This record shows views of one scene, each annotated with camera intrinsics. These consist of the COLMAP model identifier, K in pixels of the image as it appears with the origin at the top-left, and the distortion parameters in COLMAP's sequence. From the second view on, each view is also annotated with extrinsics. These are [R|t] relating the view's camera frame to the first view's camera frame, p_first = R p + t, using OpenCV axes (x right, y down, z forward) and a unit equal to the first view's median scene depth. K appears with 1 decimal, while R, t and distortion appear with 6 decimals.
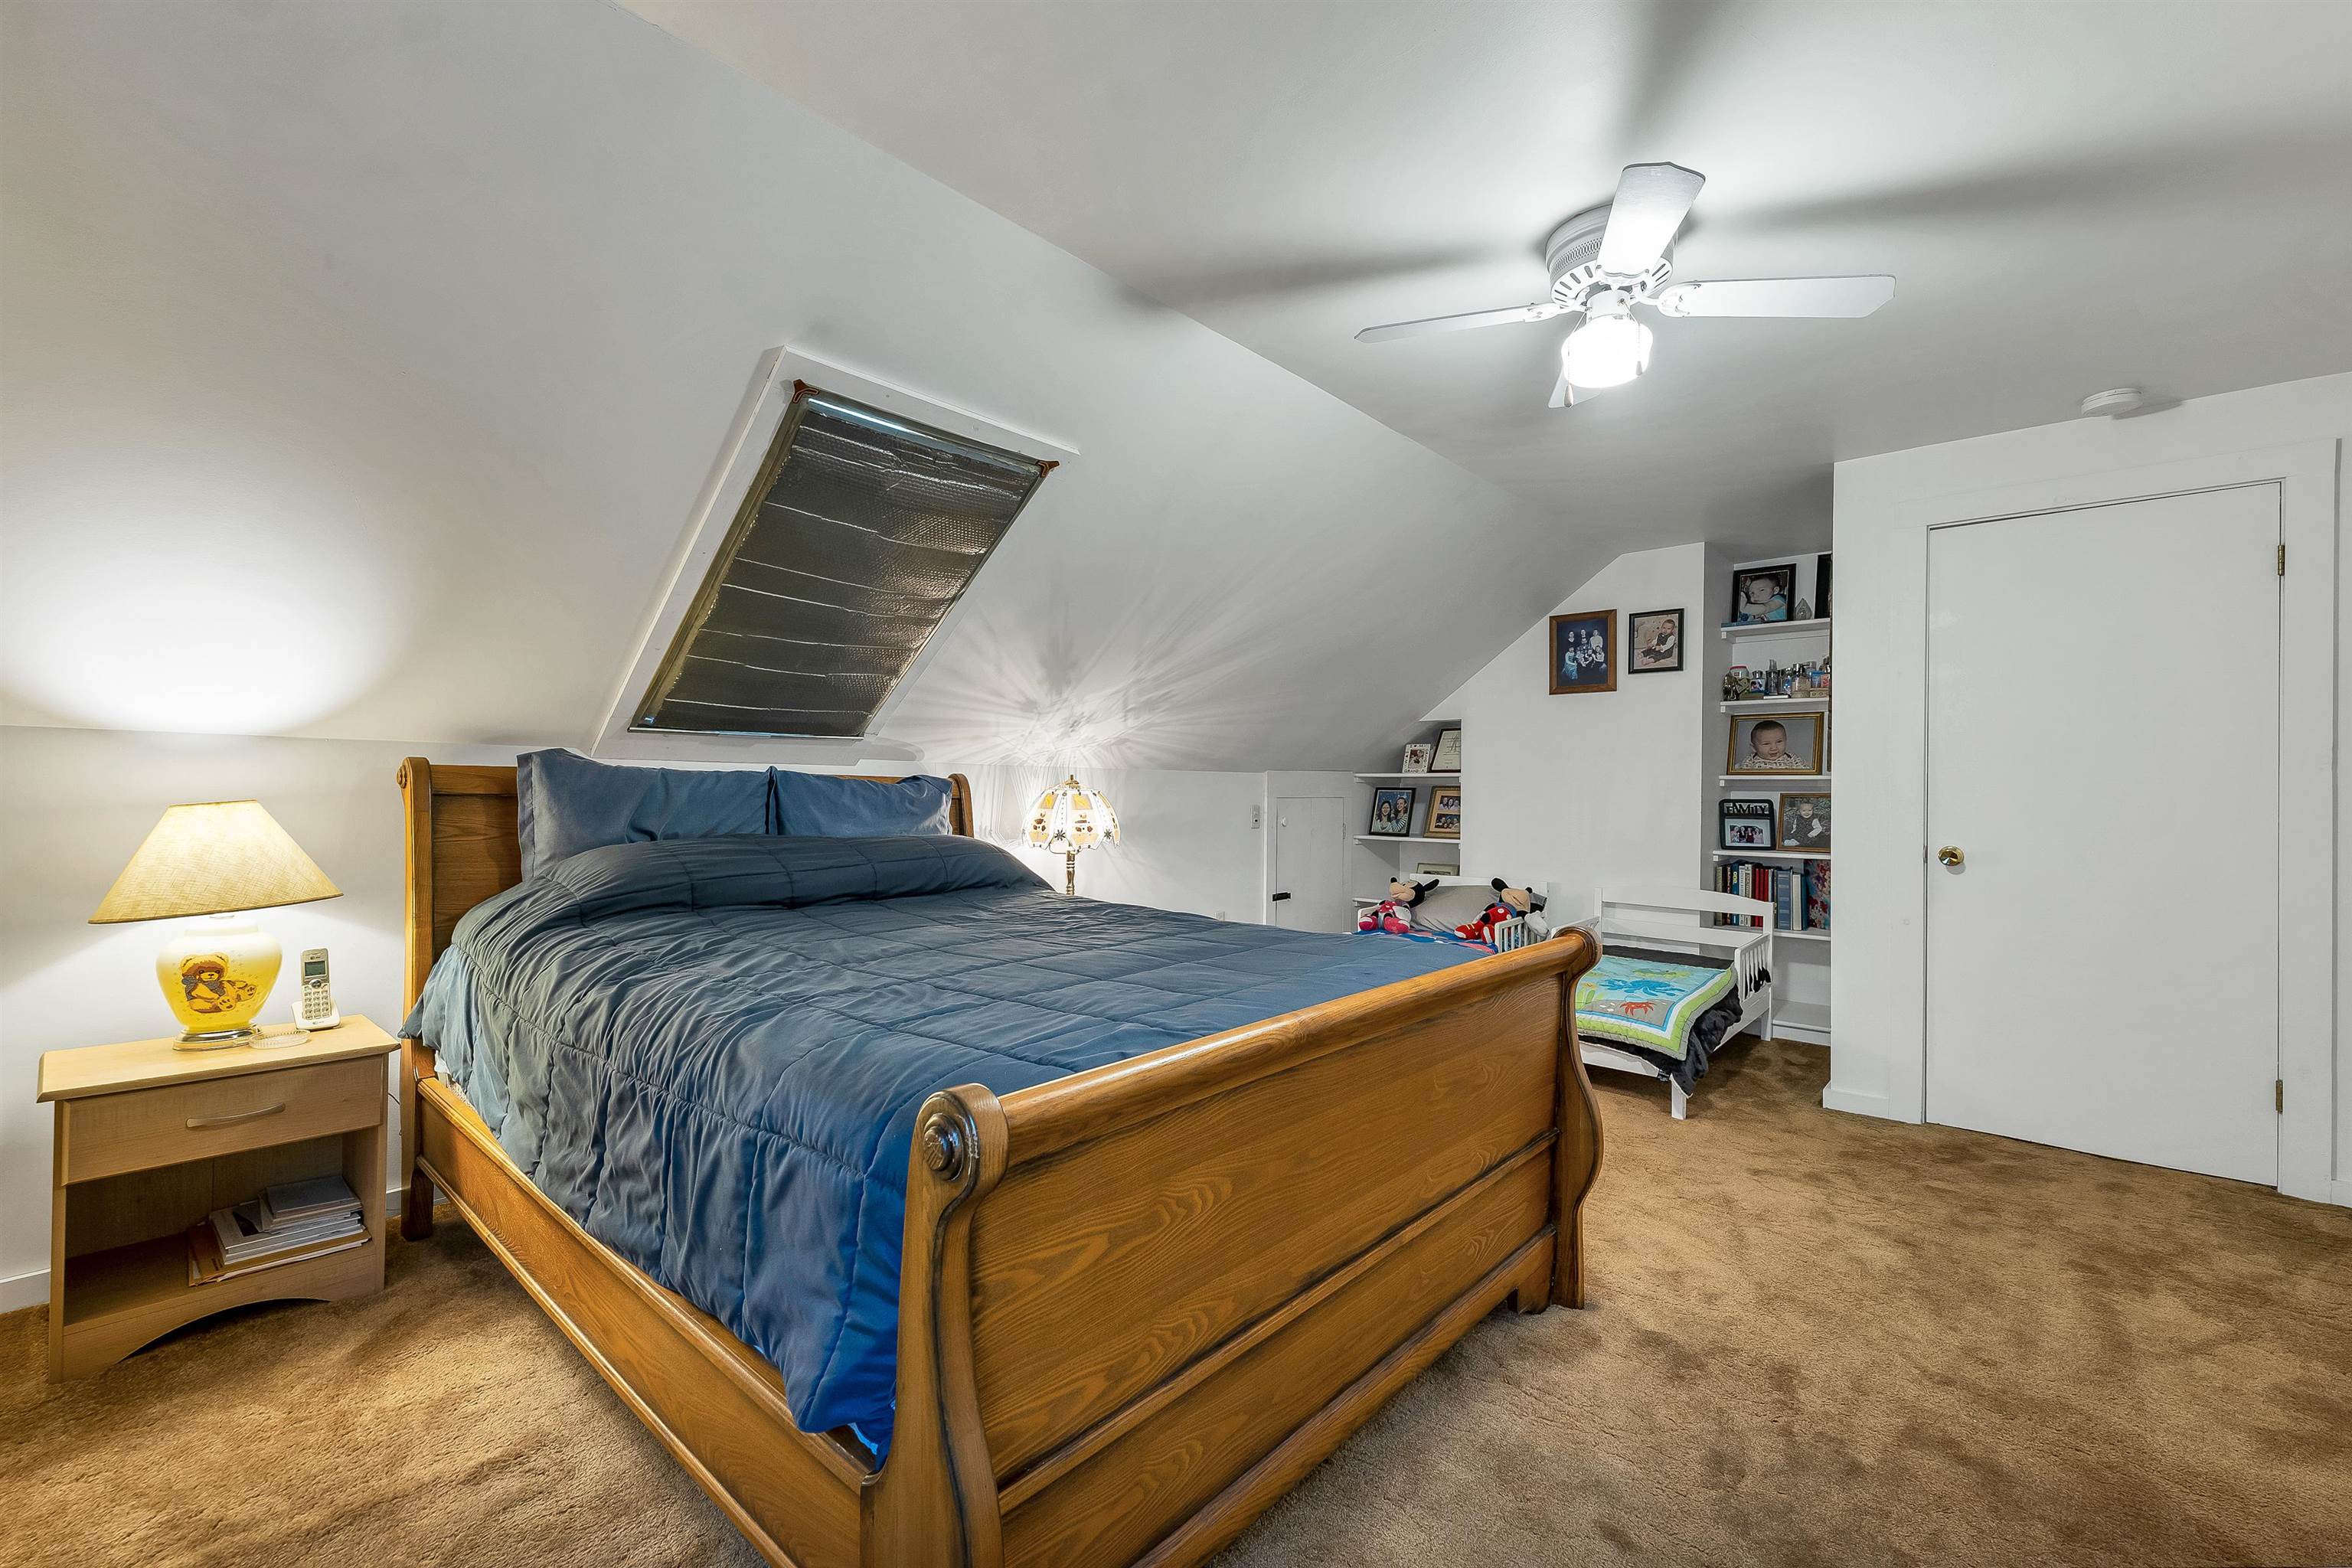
lens RADIAL K [[1001.2, 0, 1165.6], [0, 1001.2, 787.9], [0, 0, 1]] dist [0.006199, -0.000597]
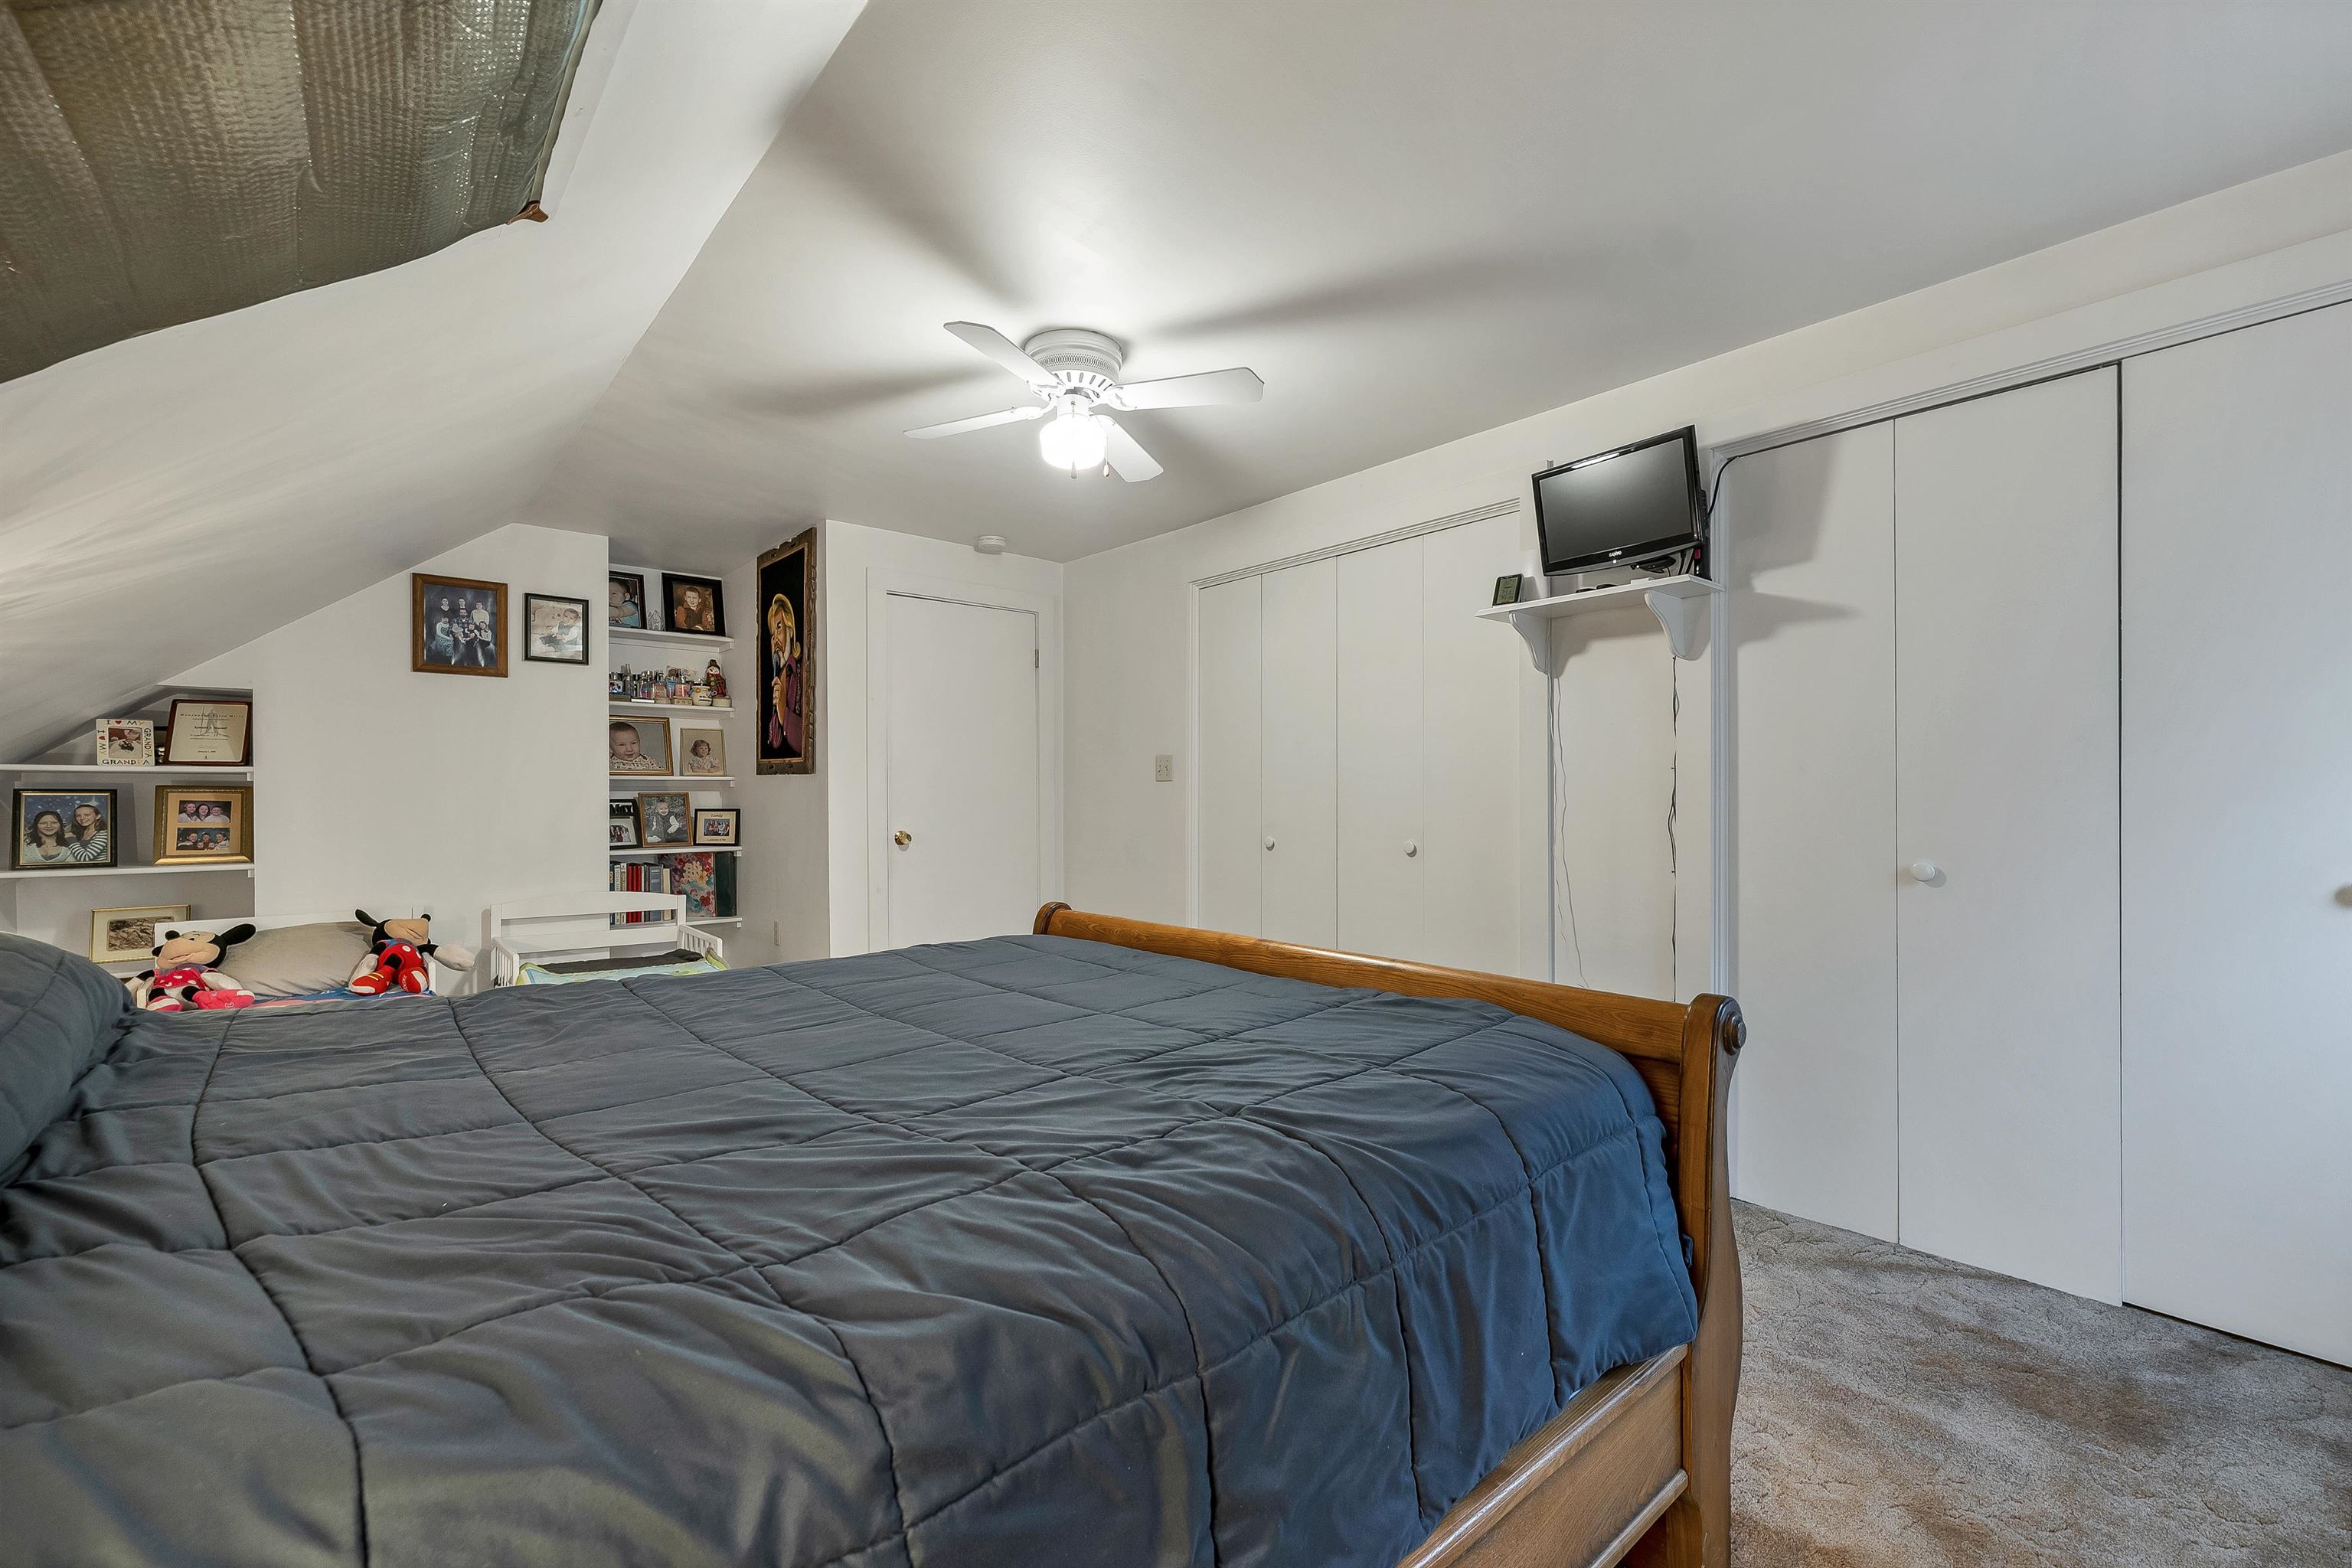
lens RADIAL K [[1001.2, 0, 1175.5], [0, 1001.2, 797.1], [0, 0, 1]] dist [0.006199, -0.000597]
pose [[0.113735, -0.012211, 0.993436, -0.358111], [0.001653, 0.999925, 0.012102, -0.001898], [-0.993510, 0.000266, 0.113747, 0.322852]]
